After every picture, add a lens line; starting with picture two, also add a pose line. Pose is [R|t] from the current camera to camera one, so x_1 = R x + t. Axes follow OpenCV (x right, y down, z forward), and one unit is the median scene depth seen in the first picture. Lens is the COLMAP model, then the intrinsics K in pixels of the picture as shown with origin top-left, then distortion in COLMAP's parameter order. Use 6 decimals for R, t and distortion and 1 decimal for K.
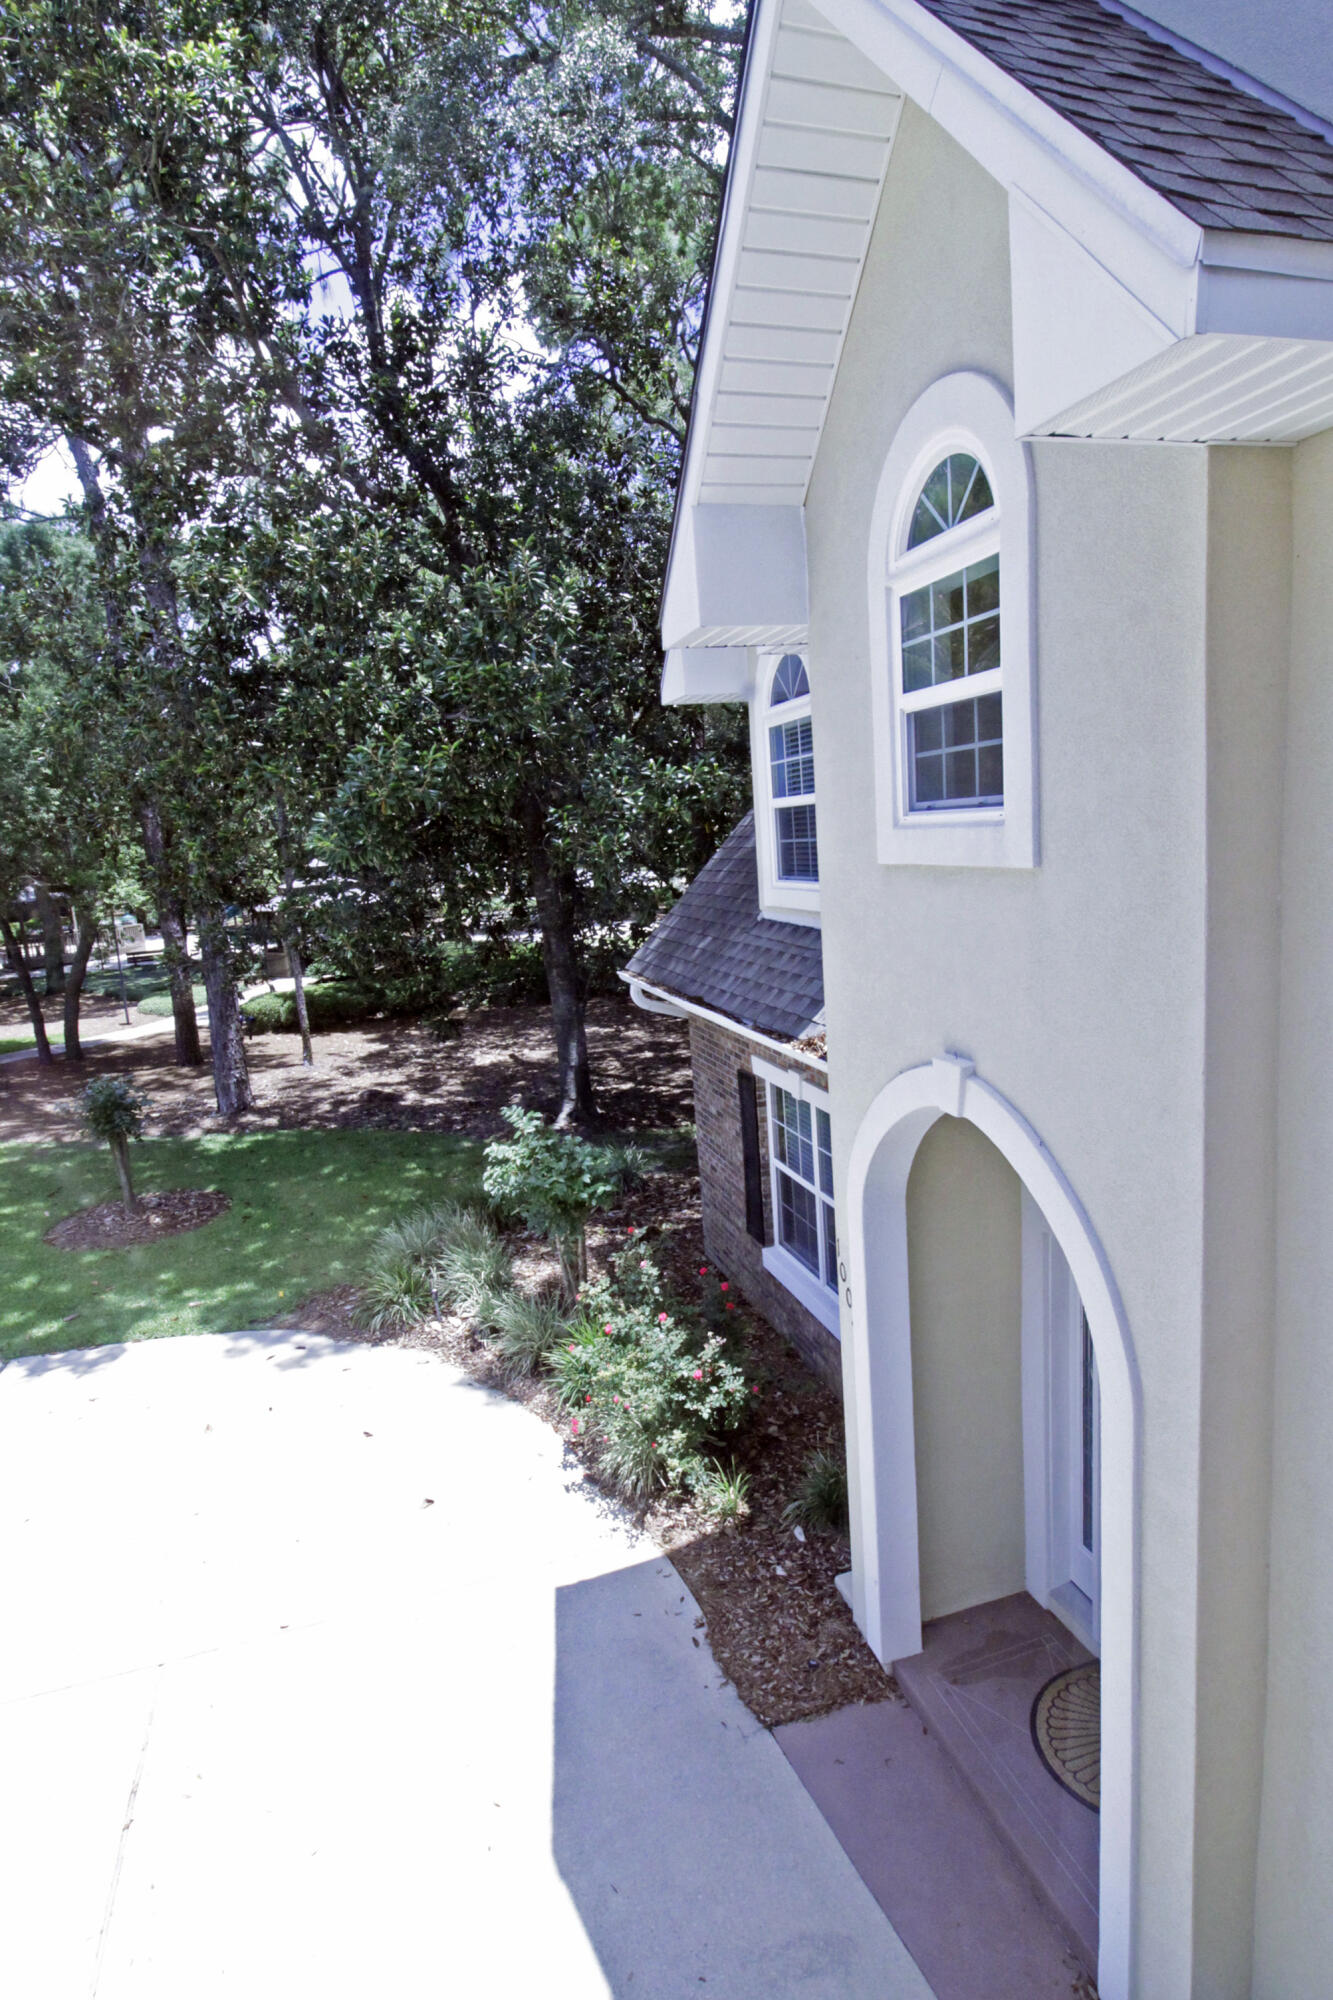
lens RADIAL K [[1014.2, 0, 666.5], [0, 1014.2, 1000.0], [0, 0, 1]] dist [0.006018, -0.015895]
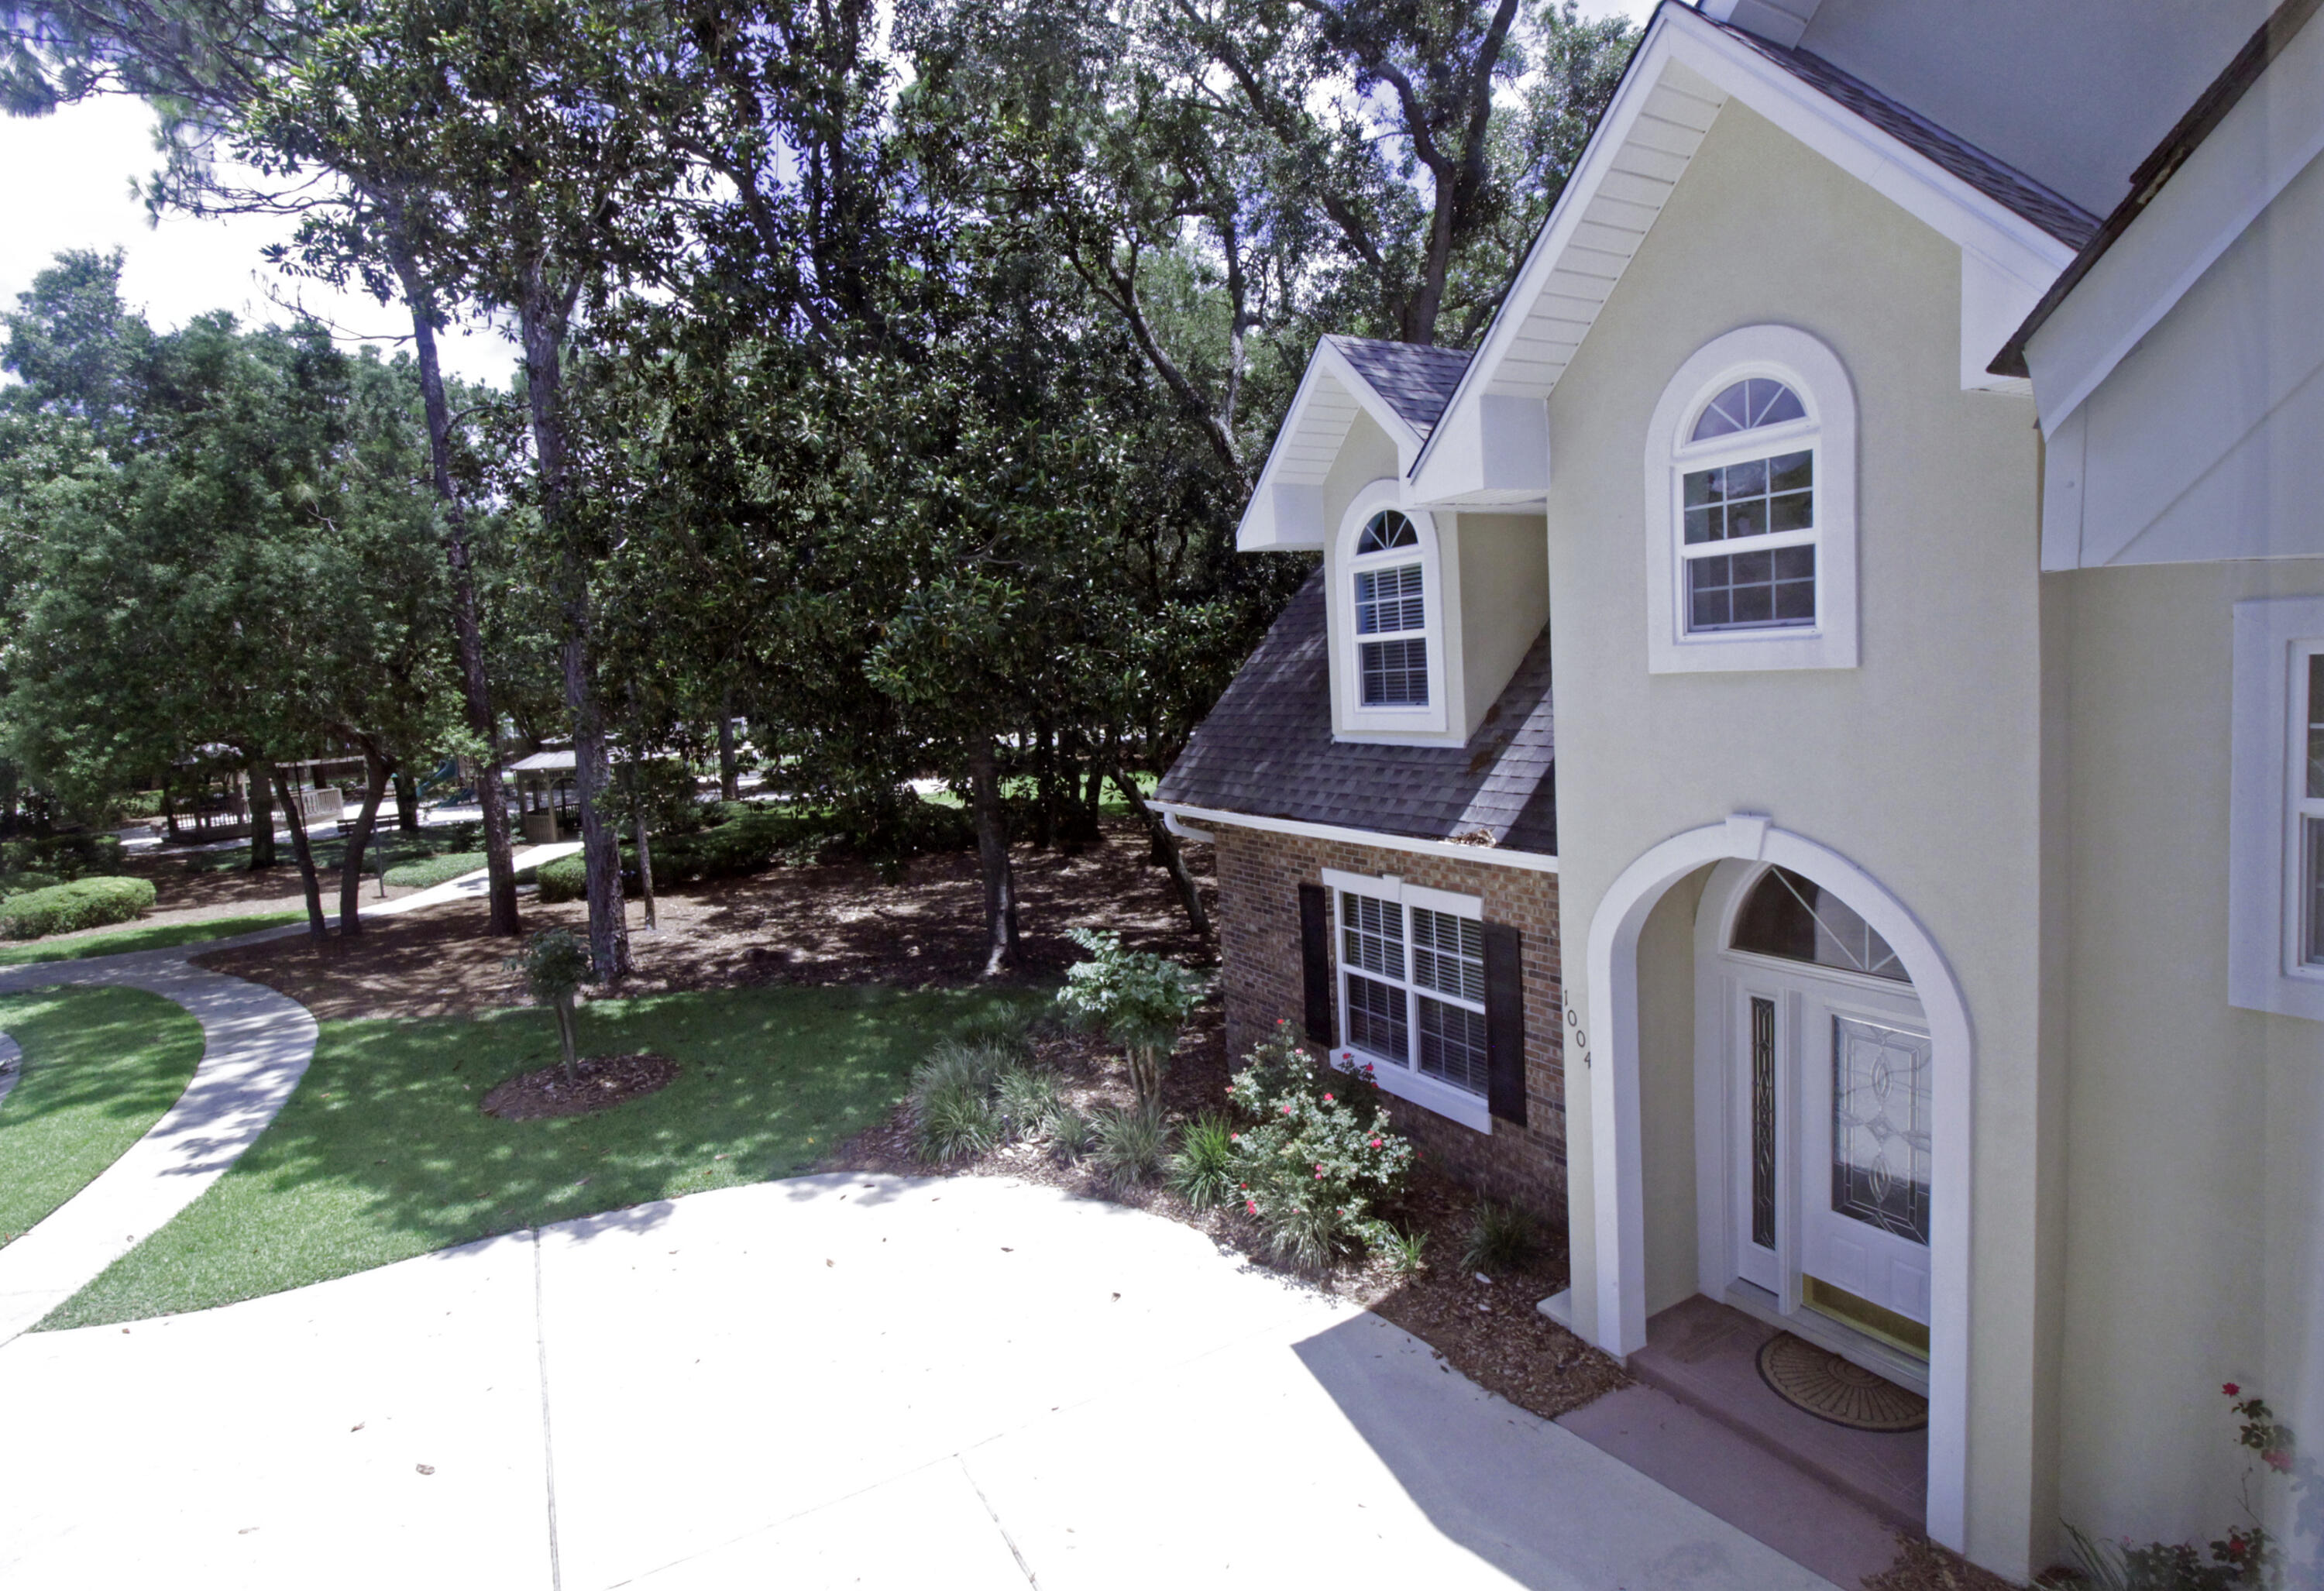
lens RADIAL K [[1085.7, 0, 1084.4], [0, 1085.7, 773.1], [0, 0, 1]] dist [0.015405, -0.022348]
pose [[0.983194, -0.009580, 0.182311, -0.396380], [0.025615, 0.995983, -0.085804, 0.048762], [-0.180756, 0.089032, 0.979490, -0.113137]]
